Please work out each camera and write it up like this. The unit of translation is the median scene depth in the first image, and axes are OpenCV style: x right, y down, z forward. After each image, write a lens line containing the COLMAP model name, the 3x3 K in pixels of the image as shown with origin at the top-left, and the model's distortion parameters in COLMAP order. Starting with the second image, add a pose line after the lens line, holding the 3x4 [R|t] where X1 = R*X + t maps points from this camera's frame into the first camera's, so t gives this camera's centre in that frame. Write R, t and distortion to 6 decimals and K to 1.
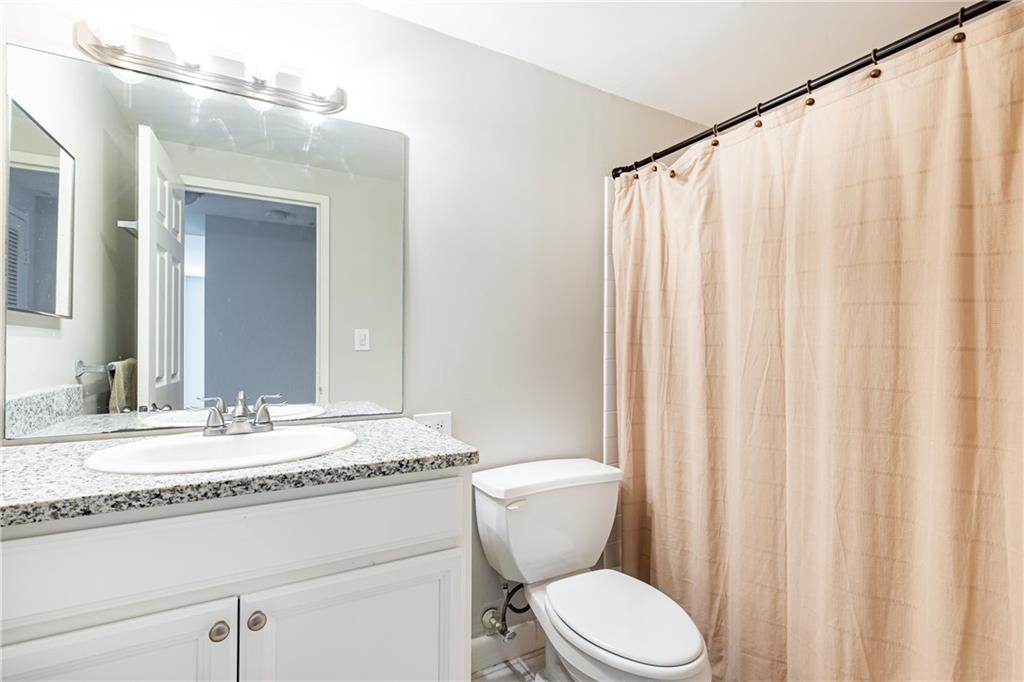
lens RADIAL K [[485.2, 0, 512.0], [0, 485.2, 341.0], [0, 0, 1]] dist [0.196004, 0.000060]
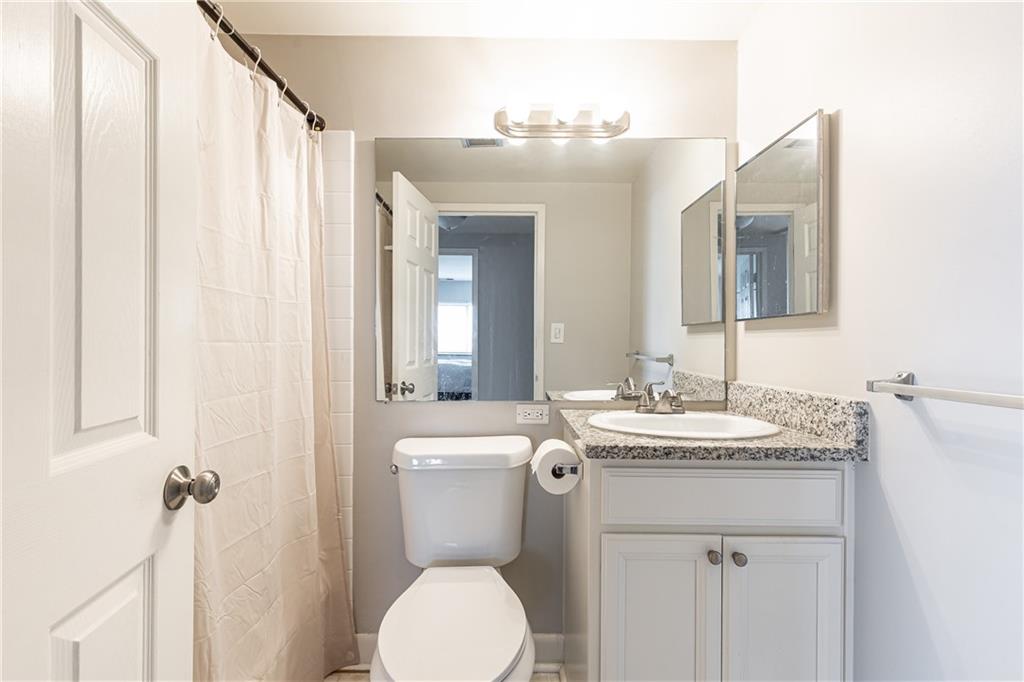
lens RADIAL K [[478.5, 0, 512.0], [0, 478.5, 341.0], [0, 0, 1]] dist [0.027966, 0.000242]
pose [[0.926905, 0.006411, -0.375241, -0.160768], [-0.001114, 0.999897, 0.014330, -0.001694], [0.375294, -0.012864, 0.926816, -0.077655]]
